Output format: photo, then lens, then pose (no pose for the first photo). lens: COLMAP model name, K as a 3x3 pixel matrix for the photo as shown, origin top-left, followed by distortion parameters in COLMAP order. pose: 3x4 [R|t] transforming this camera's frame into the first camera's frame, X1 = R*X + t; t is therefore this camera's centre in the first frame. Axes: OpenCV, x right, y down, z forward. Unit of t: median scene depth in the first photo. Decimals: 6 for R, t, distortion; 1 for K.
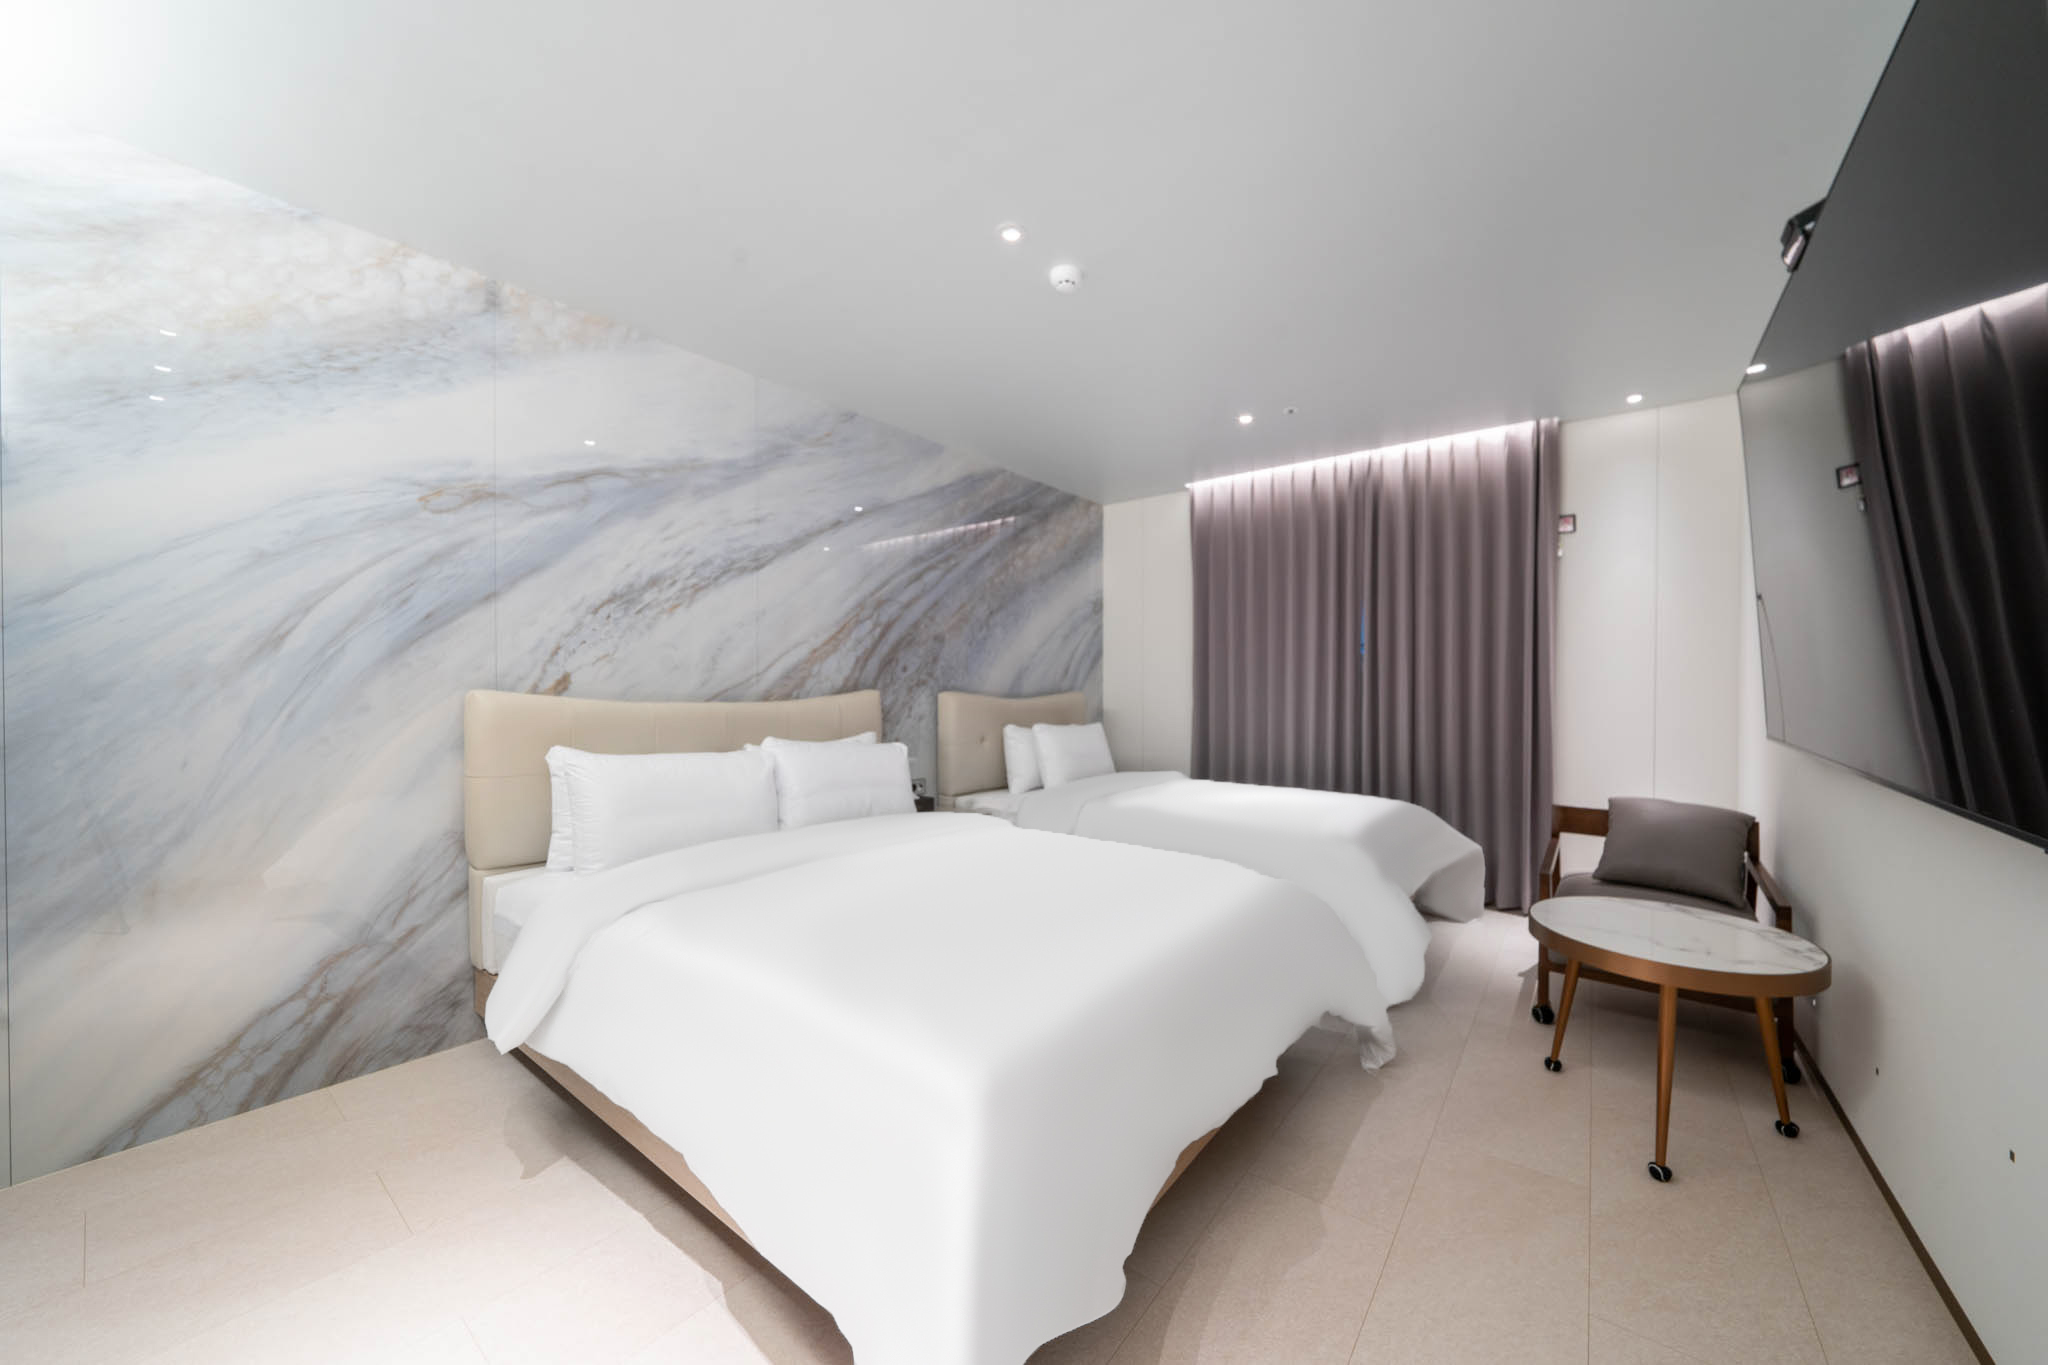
lens RADIAL K [[694.5, 0, 1024.1], [0, 694.5, 694.9], [0, 0, 1]] dist [-0.002528, -0.000341]
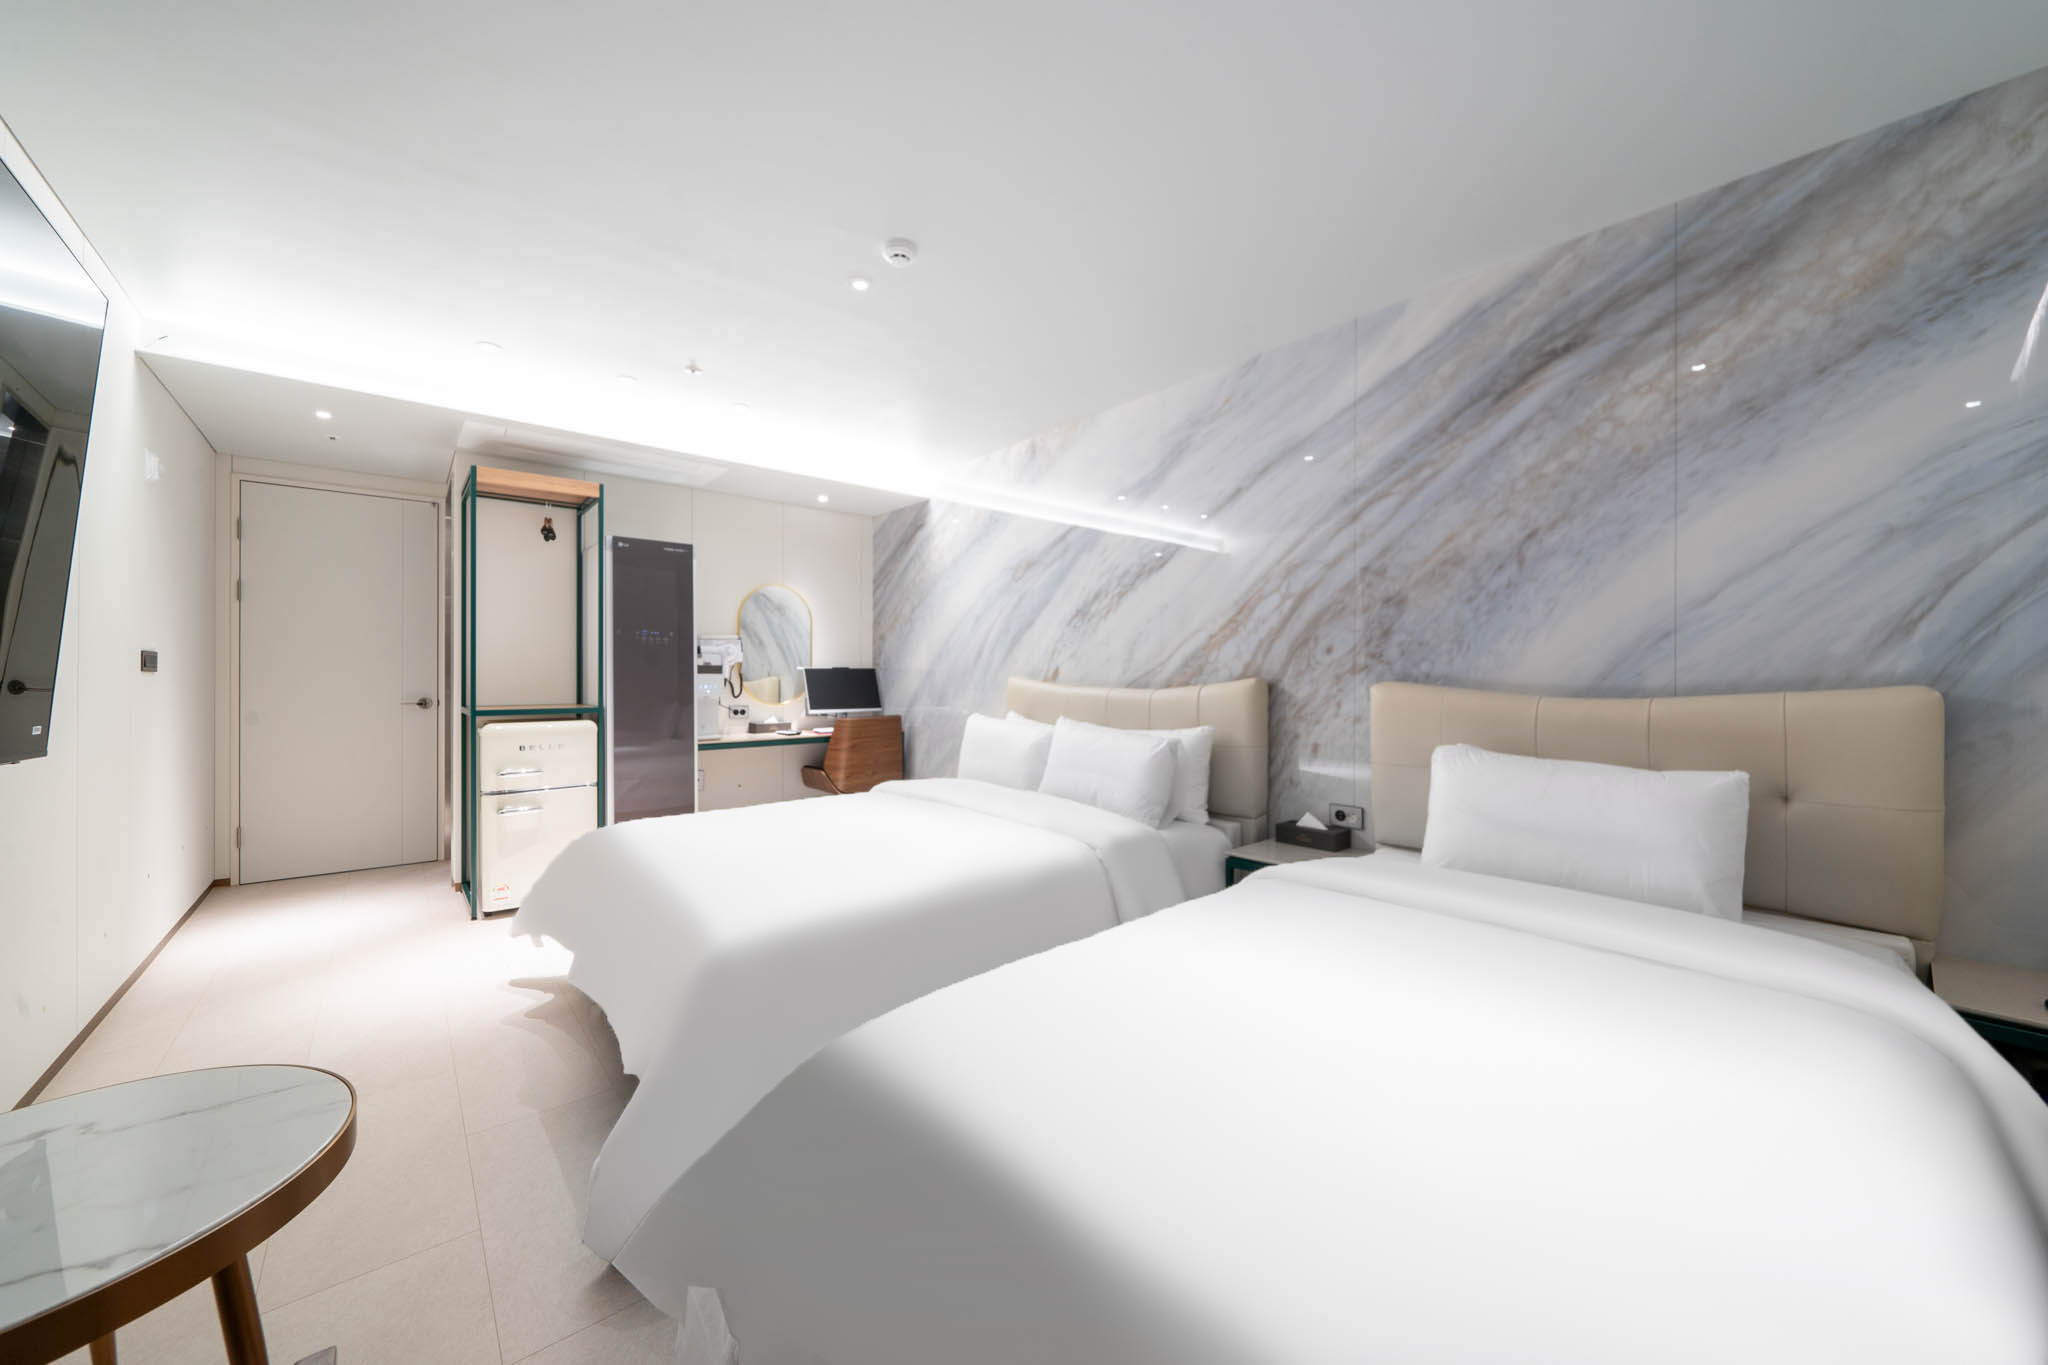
lens RADIAL K [[784.7, 0, 1030.5], [0, 784.7, 671.5], [0, 0, 1]] dist [-0.002736, -0.000761]
pose [[-0.195956, -0.010069, -0.980561, 0.728871], [-0.012858, 0.999888, -0.007698, -0.004487], [0.980528, 0.011100, -0.196064, 0.885760]]
